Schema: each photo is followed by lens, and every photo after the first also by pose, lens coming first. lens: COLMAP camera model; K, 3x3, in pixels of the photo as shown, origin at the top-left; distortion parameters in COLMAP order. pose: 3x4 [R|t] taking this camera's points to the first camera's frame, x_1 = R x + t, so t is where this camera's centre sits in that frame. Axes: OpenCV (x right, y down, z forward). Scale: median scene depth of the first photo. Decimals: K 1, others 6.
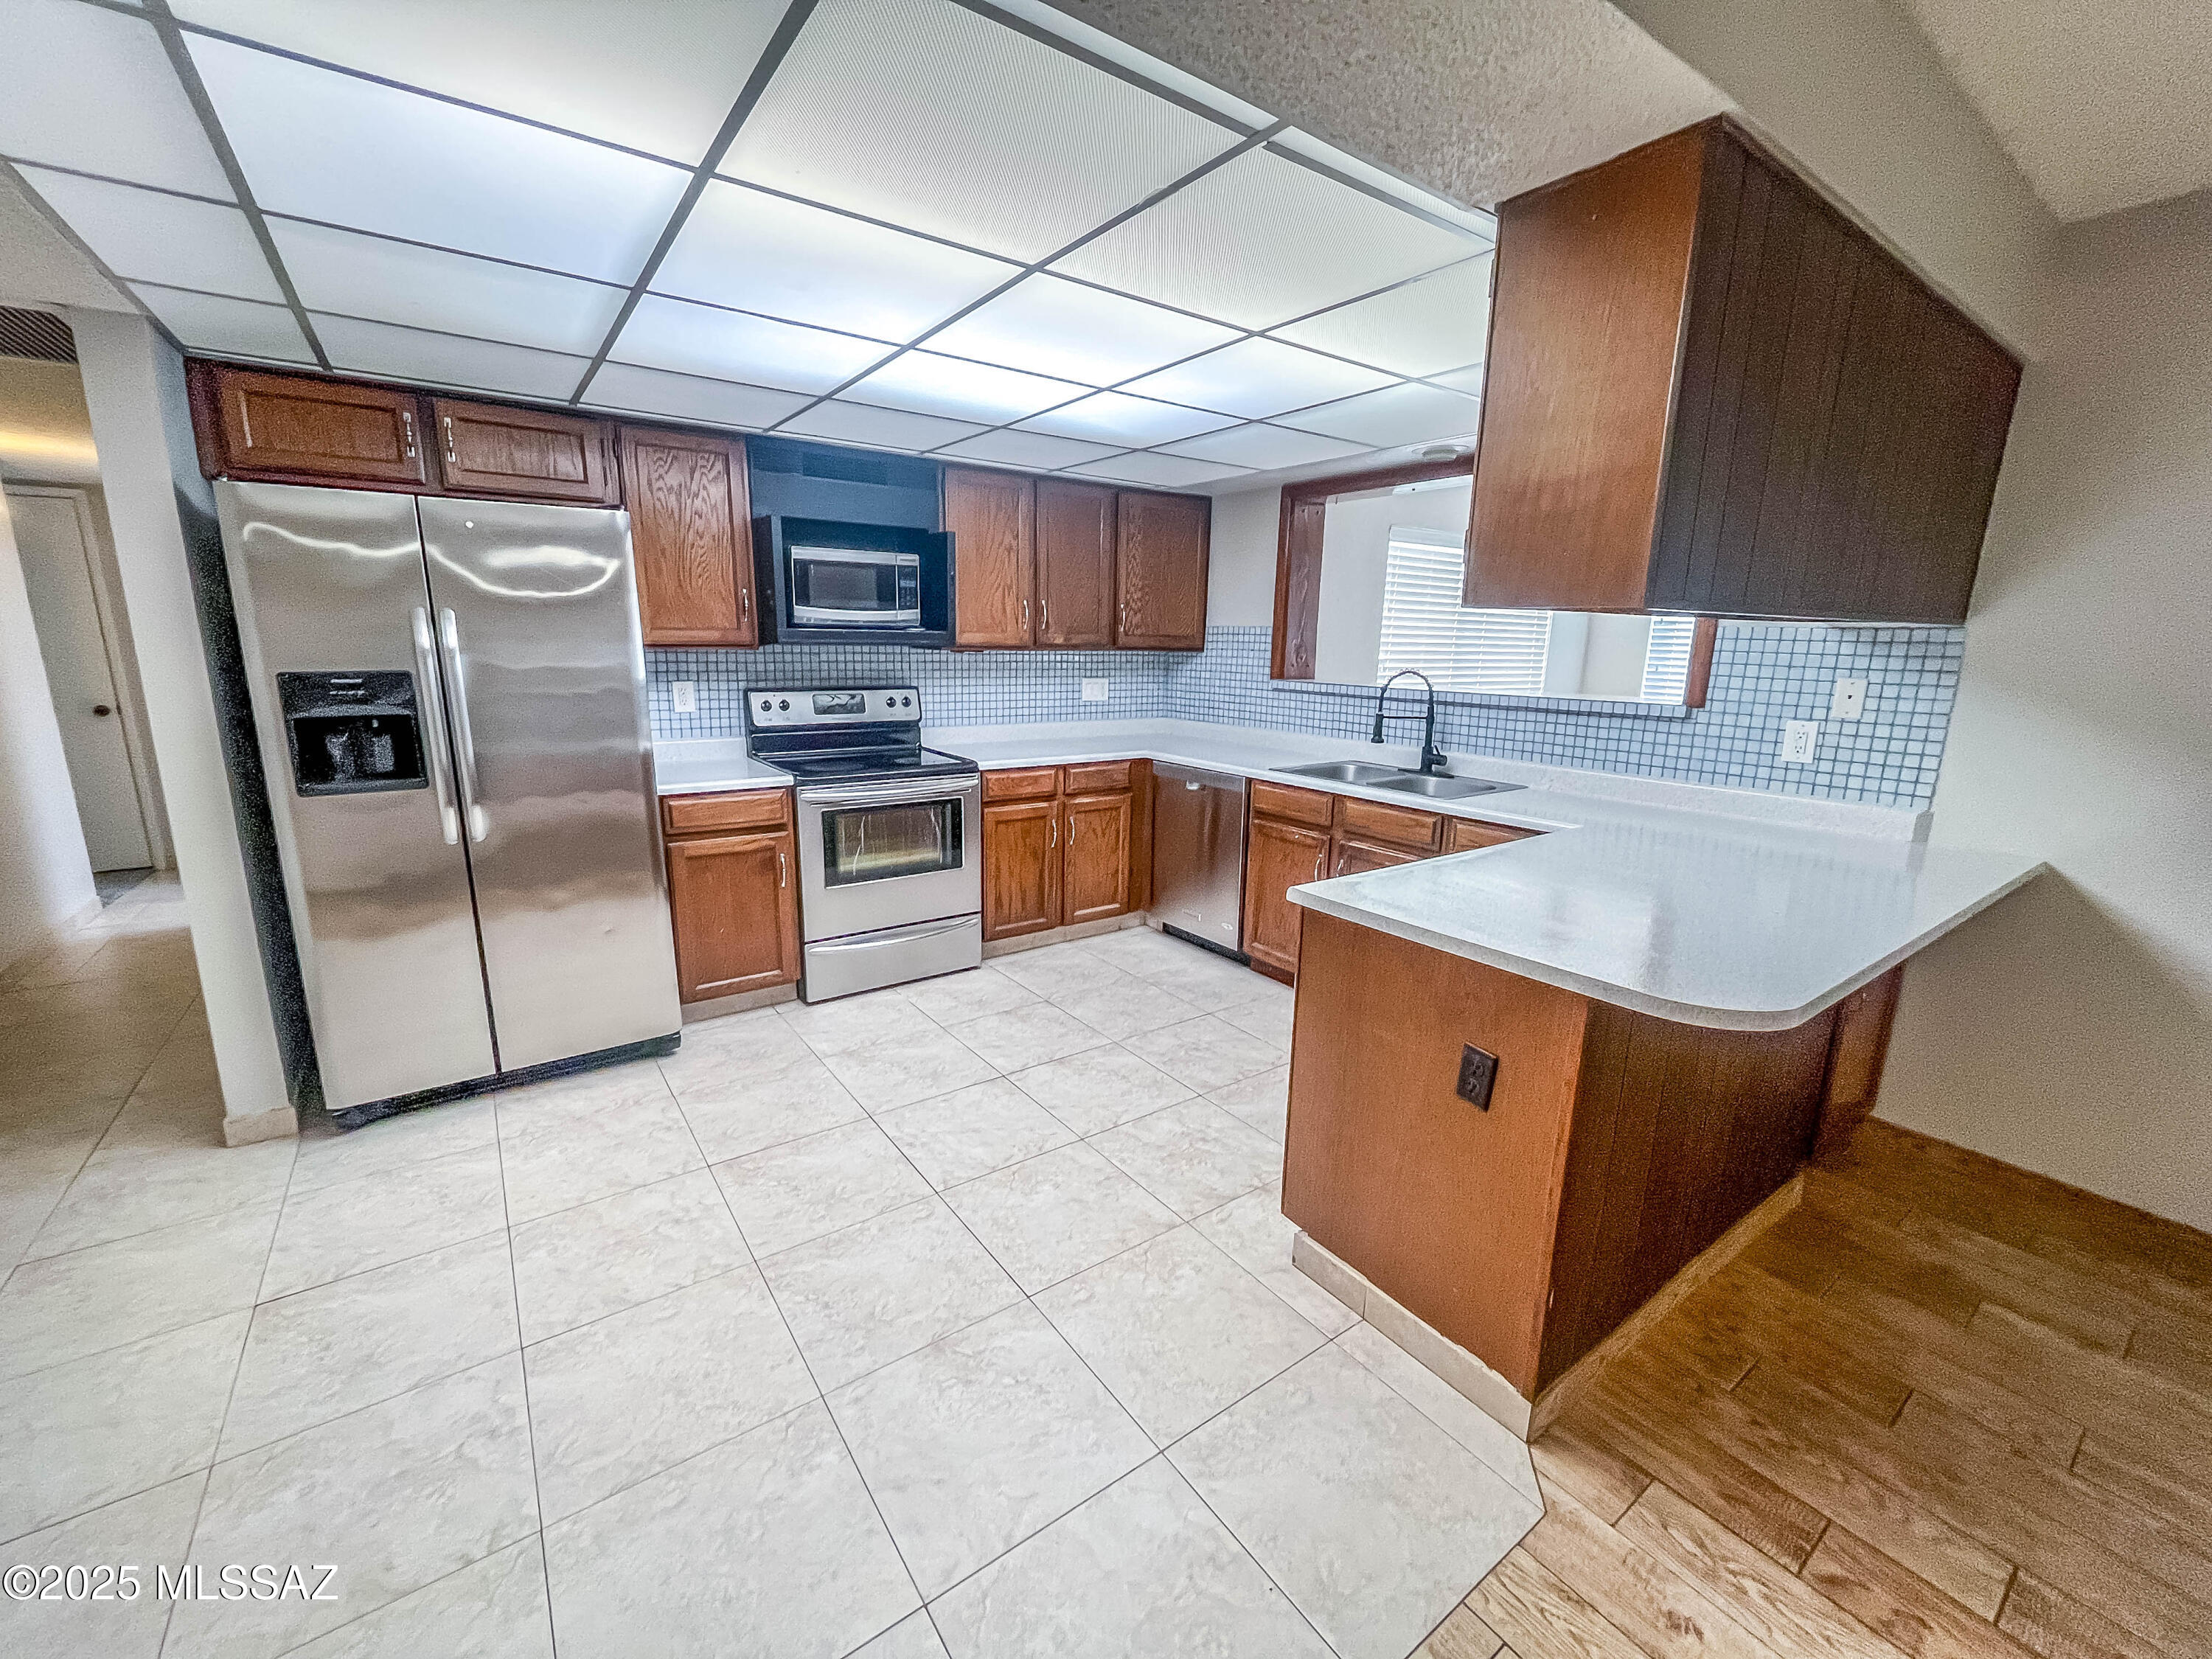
lens RADIAL K [[895.9, 0, 1112.3], [0, 895.9, 832.4], [0, 0, 1]] dist [0.001696, 0.000277]
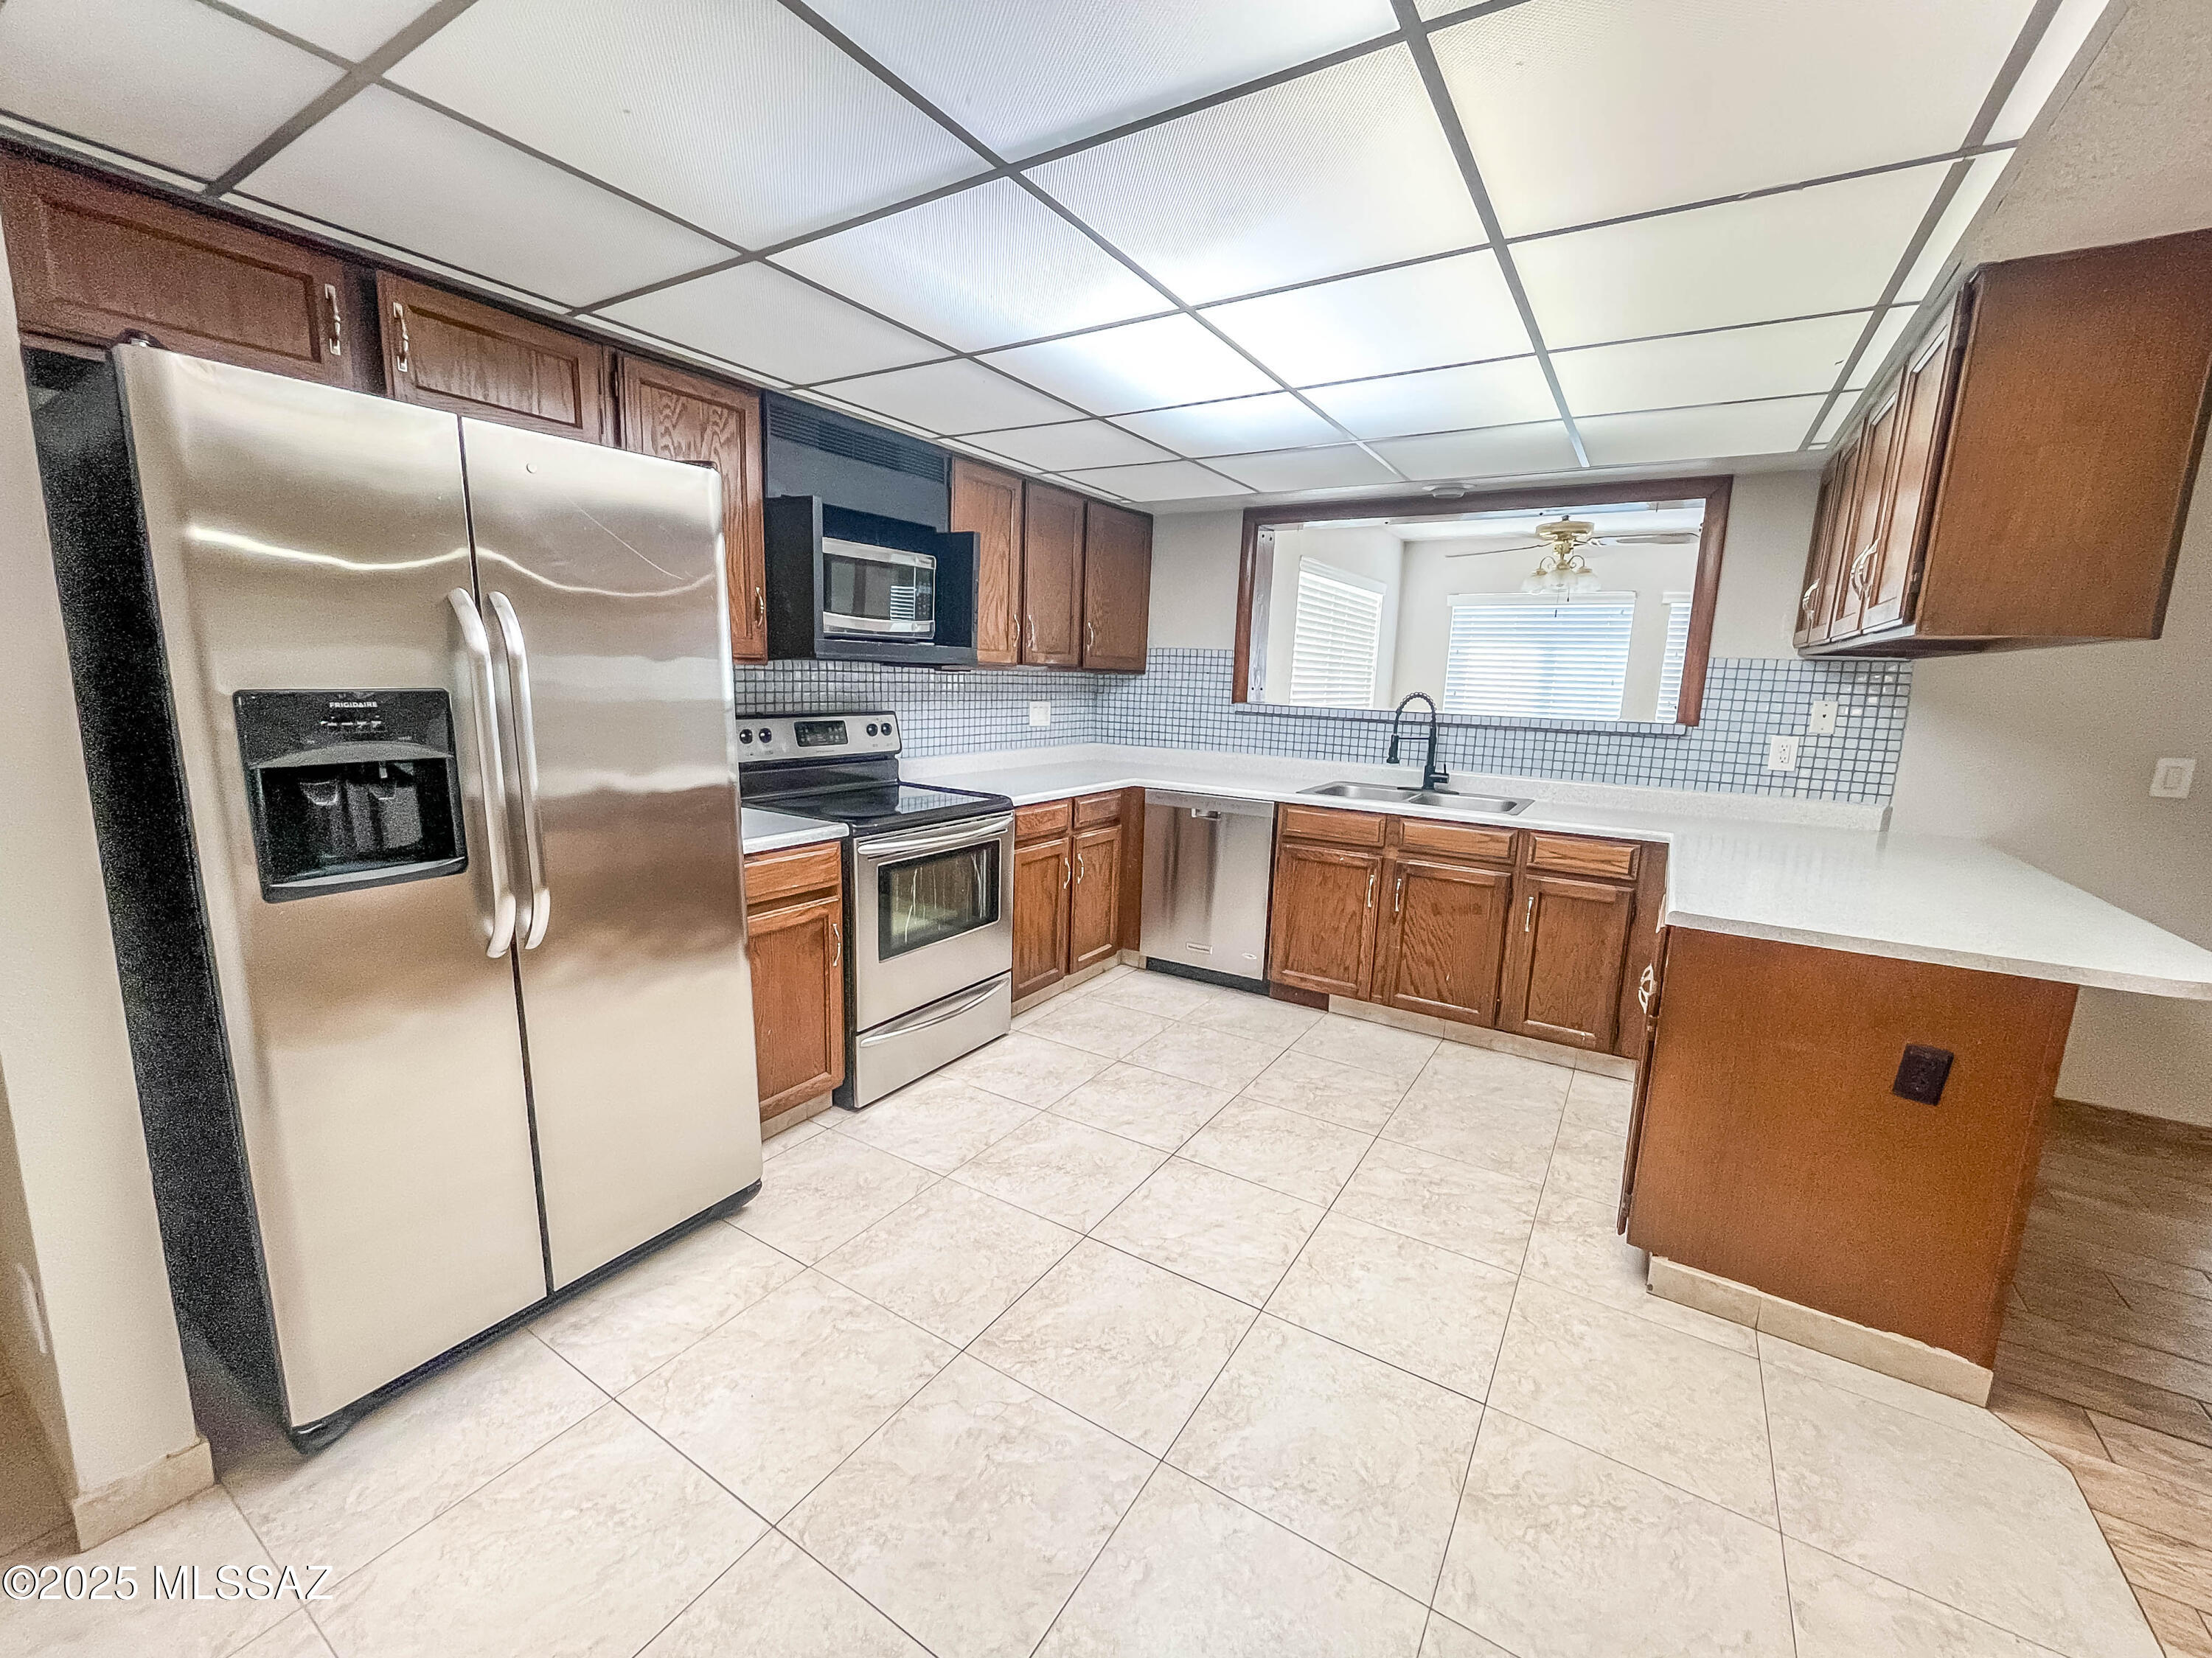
lens RADIAL K [[895.9, 0, 1102.4], [0, 895.9, 831.2], [0, 0, 1]] dist [0.001696, 0.000277]
pose [[0.927235, -0.053840, 0.370590, -0.426096], [0.063860, 0.997849, -0.014812, -0.029637], [-0.368995, 0.037400, 0.928678, 0.175917]]
